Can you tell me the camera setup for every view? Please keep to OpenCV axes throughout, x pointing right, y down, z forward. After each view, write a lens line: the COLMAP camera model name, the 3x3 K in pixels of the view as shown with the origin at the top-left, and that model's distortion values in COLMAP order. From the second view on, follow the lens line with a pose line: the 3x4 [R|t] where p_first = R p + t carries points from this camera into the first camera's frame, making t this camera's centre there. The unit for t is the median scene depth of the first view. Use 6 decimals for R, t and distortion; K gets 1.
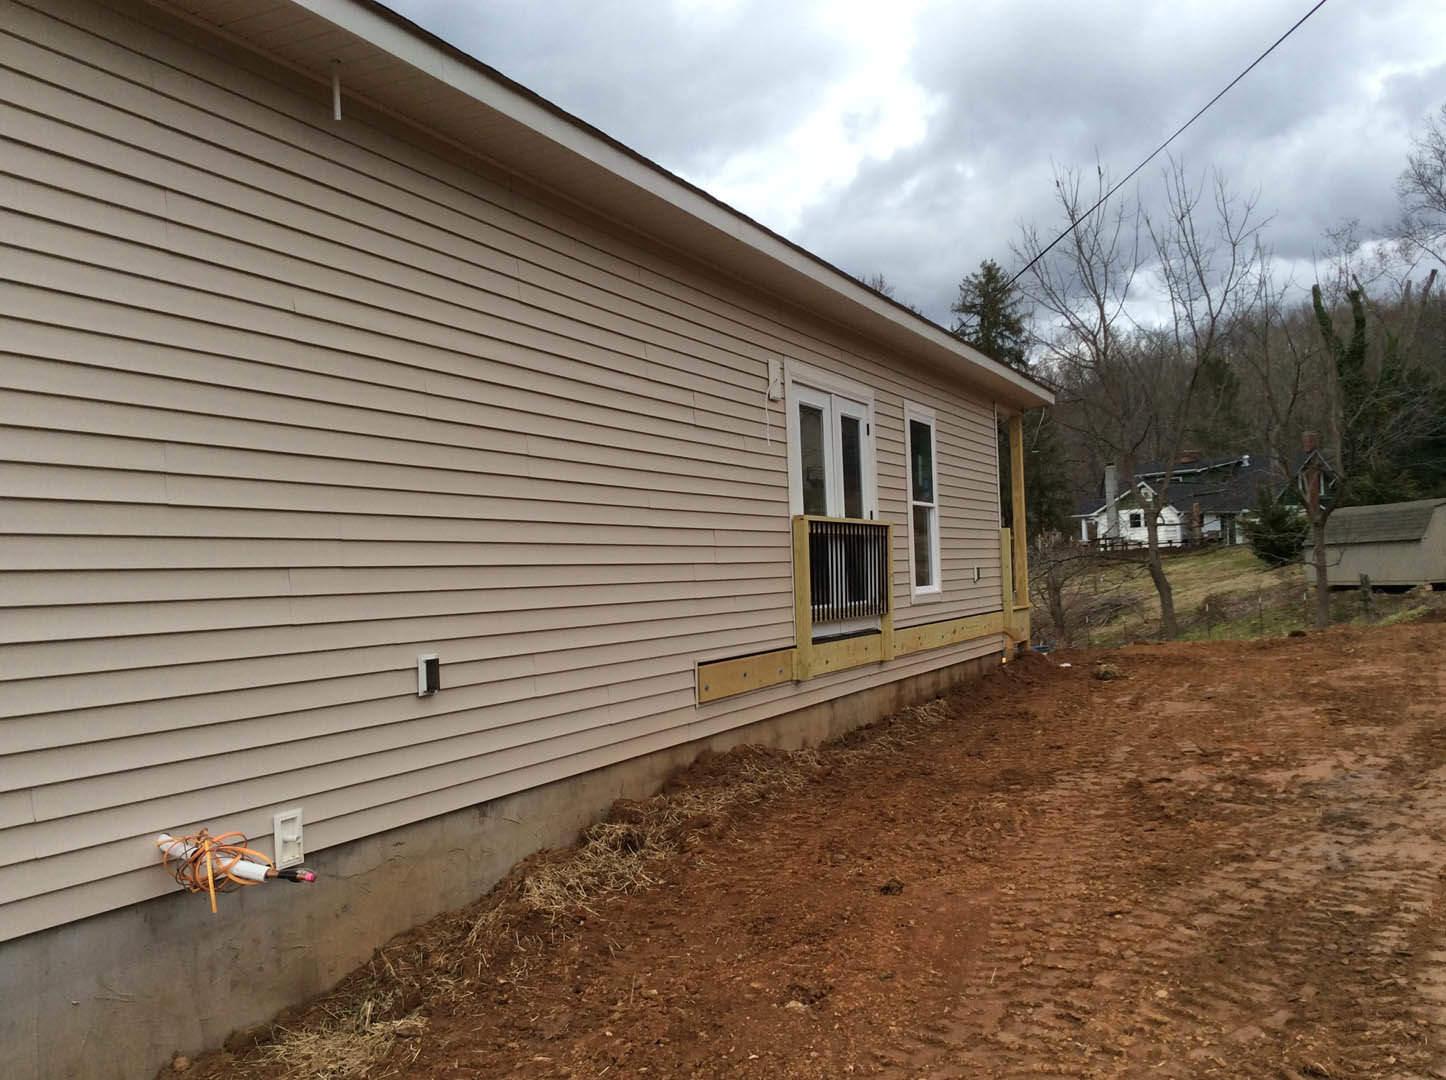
lens RADIAL K [[1303.0, 0, 721.5], [0, 1303.0, 561.8], [0, 0, 1]] dist [0.004360, -0.019536]
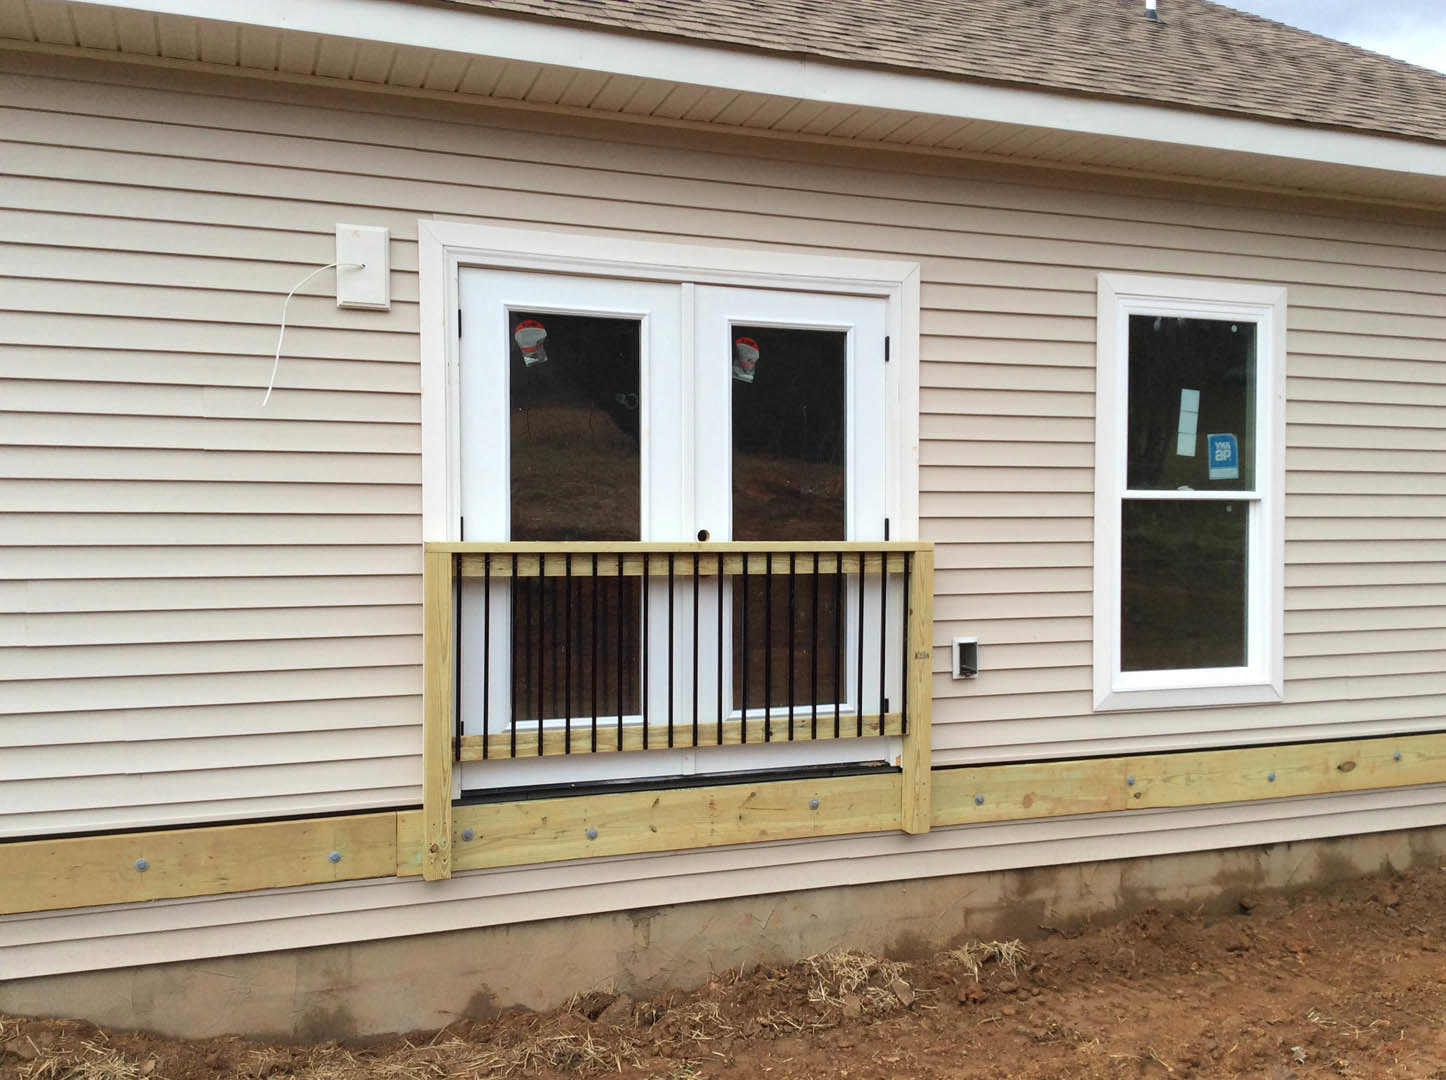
lens RADIAL K [[1338.7, 0, 718.4], [0, 1338.7, 552.1], [0, 0, 1]] dist [0.136382, -0.246710]
pose [[0.728610, 0.041436, -0.683675, 0.390681], [-0.018044, 0.998983, 0.041316, -0.043782], [0.684691, -0.017767, 0.728616, 0.569844]]
